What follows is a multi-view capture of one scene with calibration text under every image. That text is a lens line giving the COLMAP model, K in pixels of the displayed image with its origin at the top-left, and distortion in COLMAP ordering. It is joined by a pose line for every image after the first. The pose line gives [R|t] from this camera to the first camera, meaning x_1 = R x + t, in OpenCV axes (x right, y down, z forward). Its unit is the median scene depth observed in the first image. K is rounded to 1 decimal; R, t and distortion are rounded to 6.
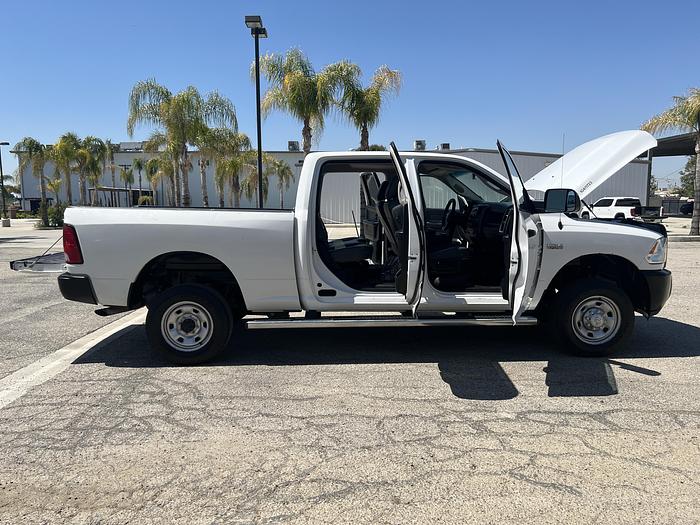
lens RADIAL K [[527.4, 0, 349.5], [0, 527.4, 268.3], [0, 0, 1]] dist [0.049555, -0.056047]
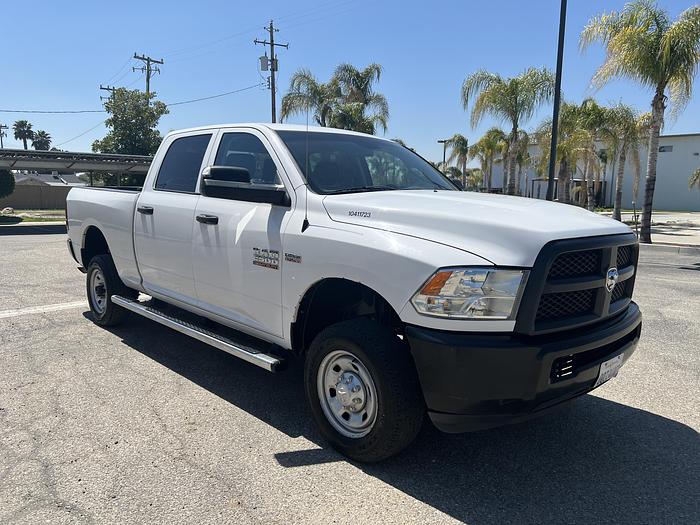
lens RADIAL K [[527.4, 0, 343.6], [0, 527.4, 255.4], [0, 0, 1]] dist [0.049555, -0.056047]
pose [[0.653550, 0.106956, -0.749288, 0.940914], [-0.111846, 0.992744, 0.044153, -0.082119], [0.748574, 0.054949, 0.660770, 0.654650]]
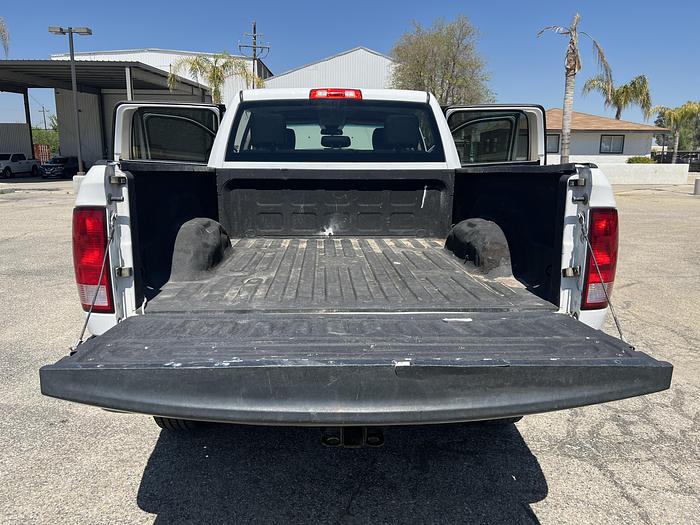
lens RADIAL K [[527.4, 0, 348.3], [0, 527.4, 262.3], [0, 0, 1]] dist [0.049555, -0.056047]
pose [[-0.005465, -0.185686, 0.982594, -0.944850], [0.114730, 0.976004, 0.185079, -0.143383], [-0.993382, 0.113745, 0.015970, 1.213419]]
